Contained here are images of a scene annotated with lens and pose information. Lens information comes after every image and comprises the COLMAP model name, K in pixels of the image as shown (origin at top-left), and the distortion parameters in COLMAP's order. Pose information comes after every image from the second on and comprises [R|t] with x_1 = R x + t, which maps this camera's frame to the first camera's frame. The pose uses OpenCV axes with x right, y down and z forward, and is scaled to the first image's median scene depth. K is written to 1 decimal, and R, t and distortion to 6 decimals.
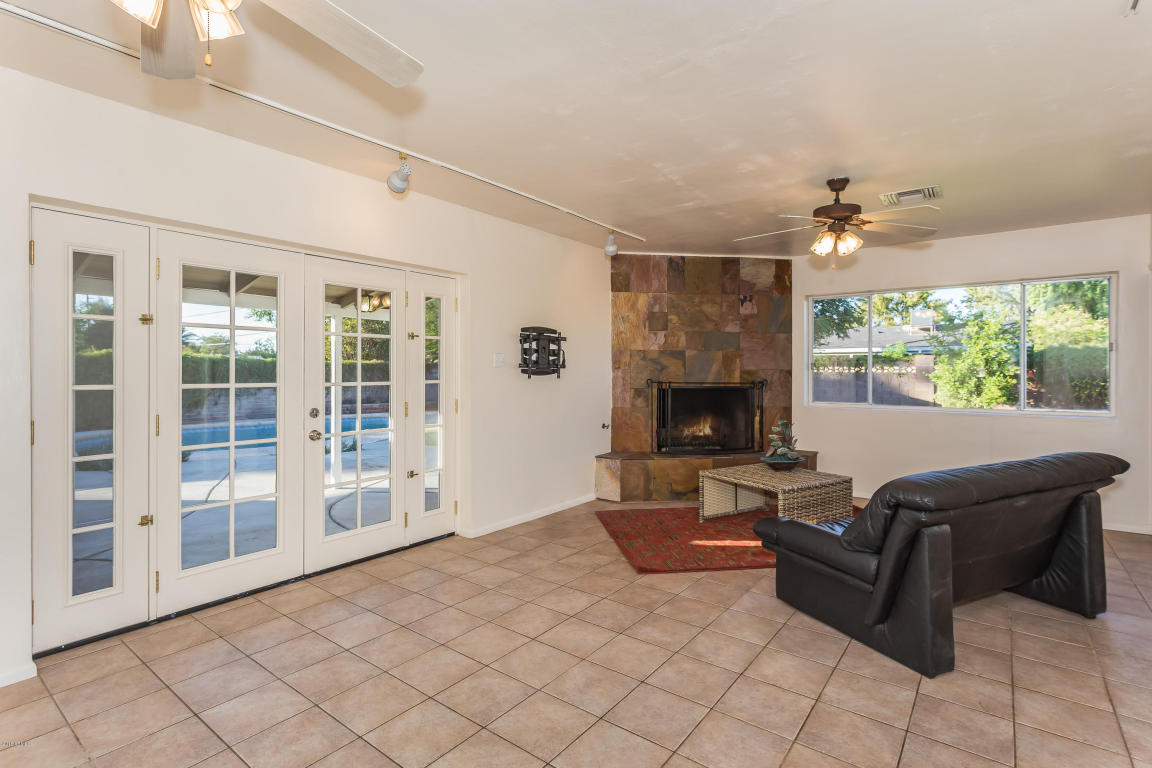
lens RADIAL K [[564.4, 0, 571.1], [0, 564.4, 371.9], [0, 0, 1]] dist [-0.004970, -0.000067]
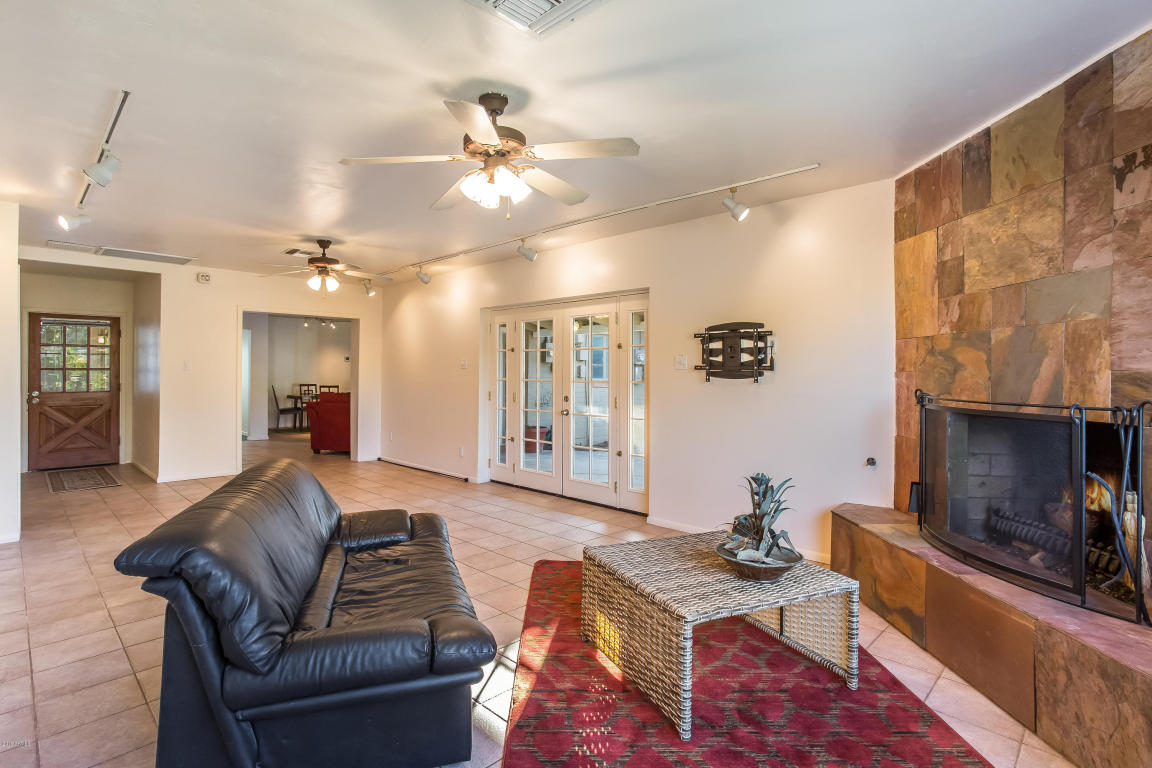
lens RADIAL K [[564.4, 0, 566.8], [0, 564.4, 377.7], [0, 0, 1]] dist [-0.004970, -0.000067]
pose [[-0.120865, 0.005328, -0.992655, 0.702991], [-0.009240, 0.999936, 0.006493, 0.001198], [0.992626, 0.009956, -0.120808, 0.717103]]
